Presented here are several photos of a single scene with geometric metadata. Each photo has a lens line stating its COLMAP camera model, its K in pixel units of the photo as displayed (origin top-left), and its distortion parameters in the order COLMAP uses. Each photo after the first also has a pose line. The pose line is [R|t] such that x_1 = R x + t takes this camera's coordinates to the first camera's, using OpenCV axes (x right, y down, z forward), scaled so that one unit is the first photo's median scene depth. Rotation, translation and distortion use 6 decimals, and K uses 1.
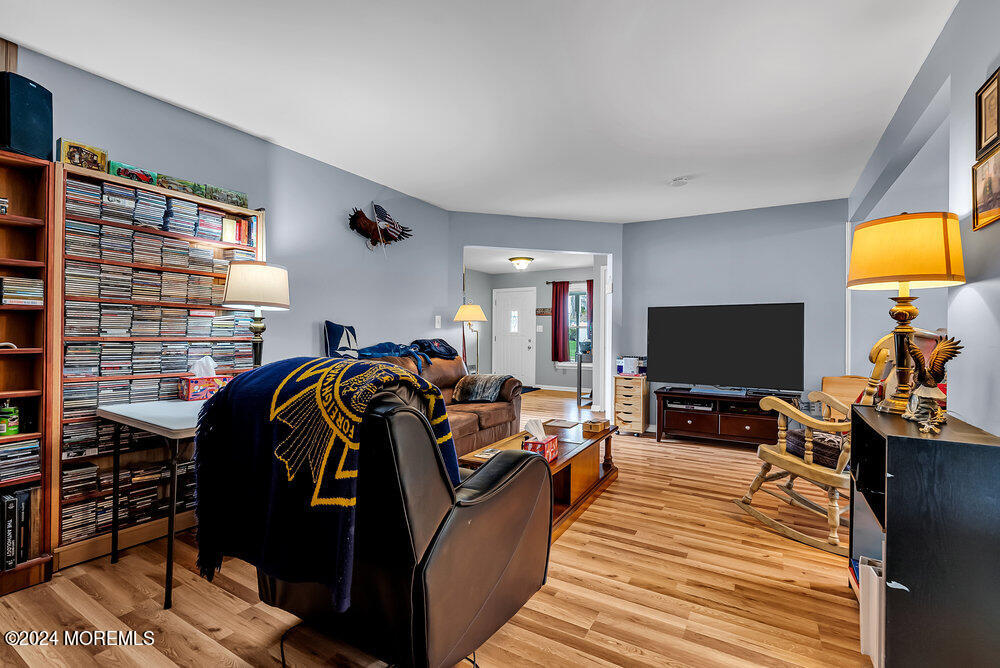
lens RADIAL K [[450.2, 0, 500.0], [0, 450.2, 334.0], [0, 0, 1]] dist [-0.005664, 0.000128]
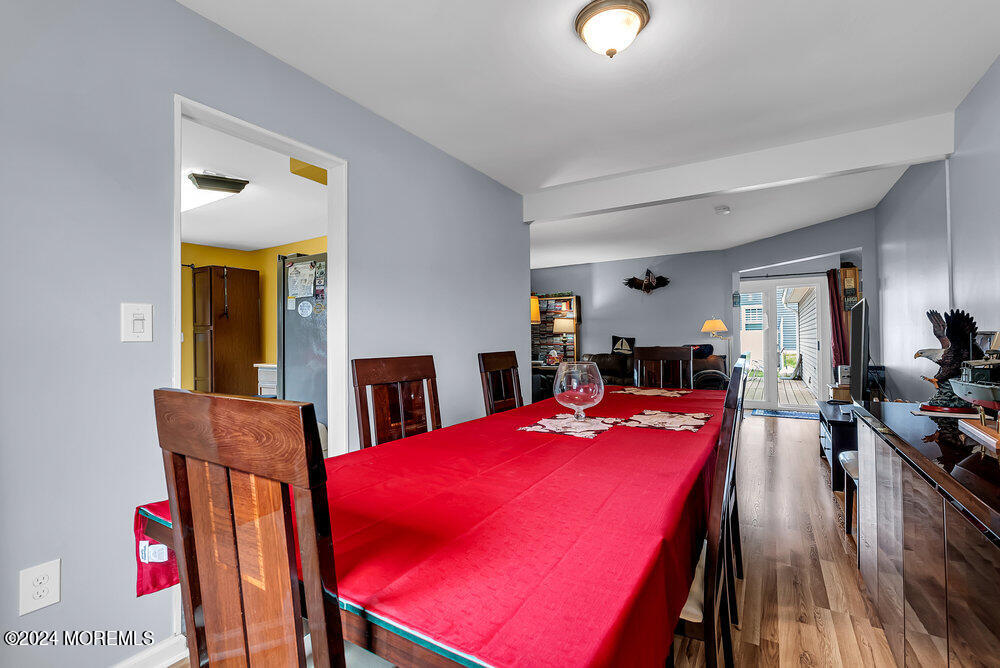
lens RADIAL K [[450.2, 0, 500.0], [0, 450.2, 334.0], [0, 0, 1]] dist [-0.005664, 0.000128]
pose [[0.000845, -0.024381, -0.999702, 1.573670], [0.013437, 0.999613, -0.024368, 0.007842], [0.999909, -0.013412, 0.001172, 0.413683]]
